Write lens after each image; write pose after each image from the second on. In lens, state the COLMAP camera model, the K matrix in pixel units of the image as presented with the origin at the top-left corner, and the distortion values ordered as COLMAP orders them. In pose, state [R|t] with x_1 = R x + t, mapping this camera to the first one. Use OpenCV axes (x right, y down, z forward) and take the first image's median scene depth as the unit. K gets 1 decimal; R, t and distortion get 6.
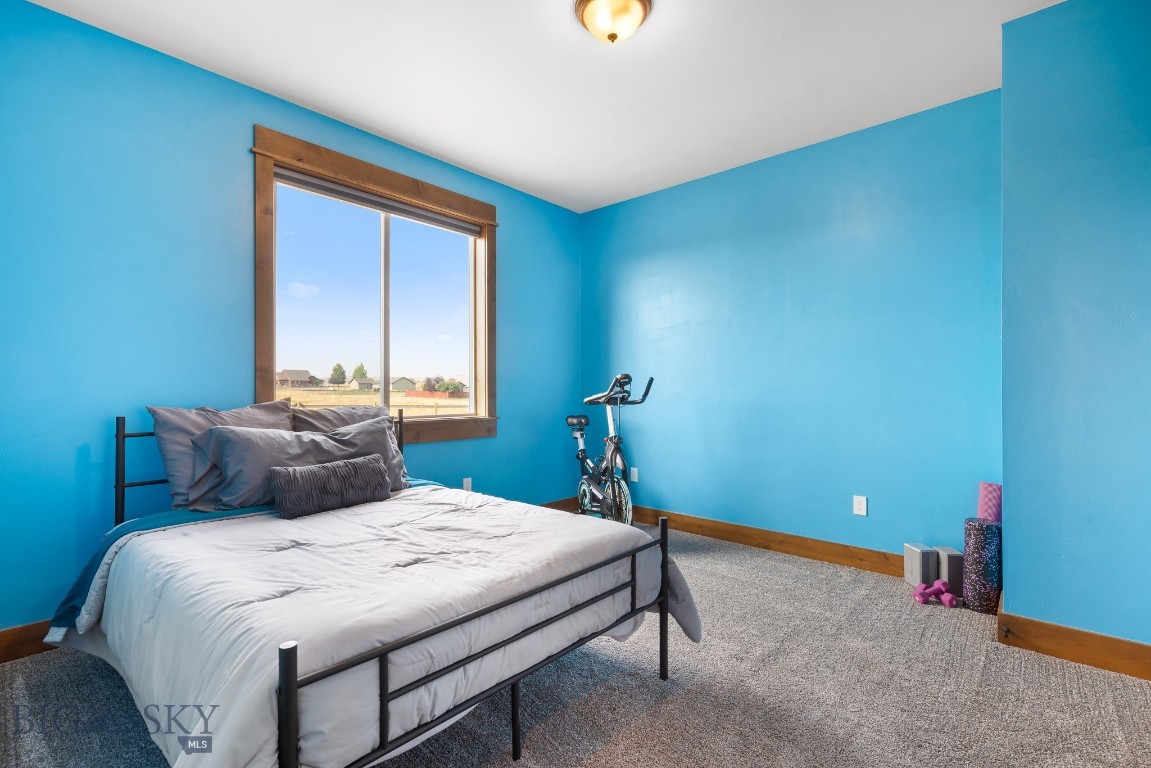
lens RADIAL K [[518.4, 0, 578.0], [0, 518.4, 382.1], [0, 0, 1]] dist [0.004417, 0.000582]
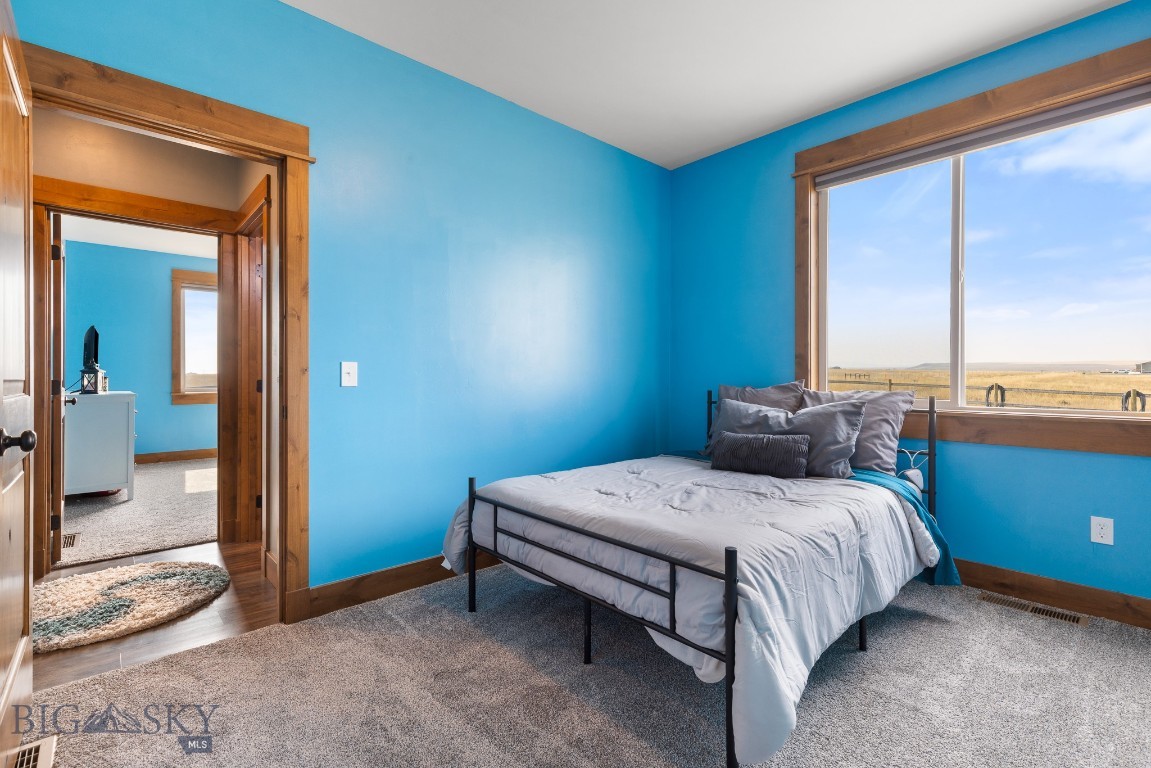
lens RADIAL K [[518.4, 0, 579.9], [0, 518.4, 381.1], [0, 0, 1]] dist [0.004417, 0.000582]
pose [[-0.100256, 0.002670, -0.994958, 0.974825], [0.009562, 0.999953, 0.001719, 0.038884], [0.994916, -0.009341, -0.100276, 0.968801]]
